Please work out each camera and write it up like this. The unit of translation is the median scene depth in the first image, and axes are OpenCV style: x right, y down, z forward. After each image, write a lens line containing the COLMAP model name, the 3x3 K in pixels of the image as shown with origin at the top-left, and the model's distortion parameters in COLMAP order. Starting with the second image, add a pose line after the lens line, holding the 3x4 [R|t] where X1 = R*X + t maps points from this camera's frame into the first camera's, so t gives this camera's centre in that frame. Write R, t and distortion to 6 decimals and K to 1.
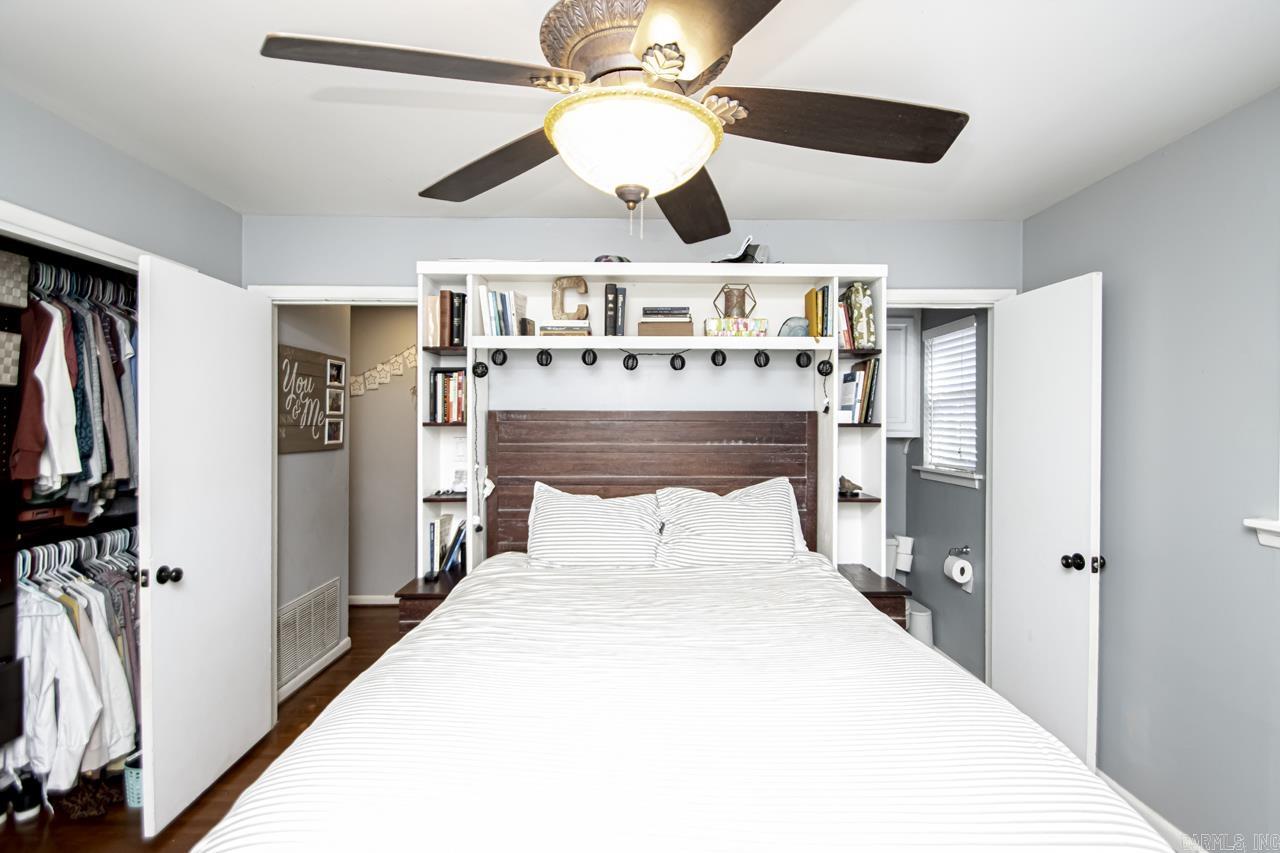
lens RADIAL K [[618.5, 0, 641.3], [0, 618.5, 418.3], [0, 0, 1]] dist [-0.002977, -0.001296]
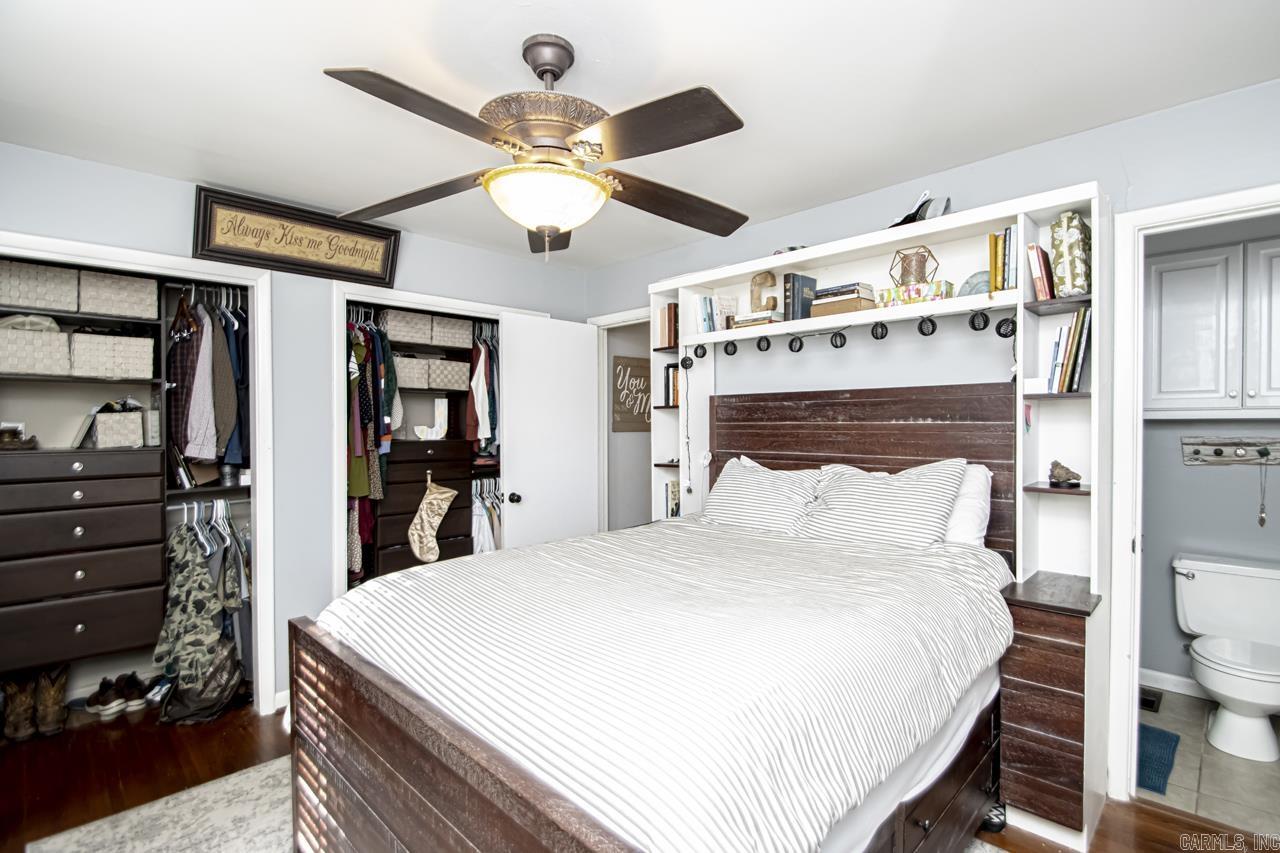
lens RADIAL K [[593.6, 0, 640.0], [0, 593.6, 426.5], [0, 0, 1]] dist [0.002689, 0.000211]
pose [[0.697238, -0.000786, -0.716839, 0.522658], [0.013612, 0.999834, 0.012144, 0.033790], [0.716710, -0.018225, 0.697133, 0.092151]]
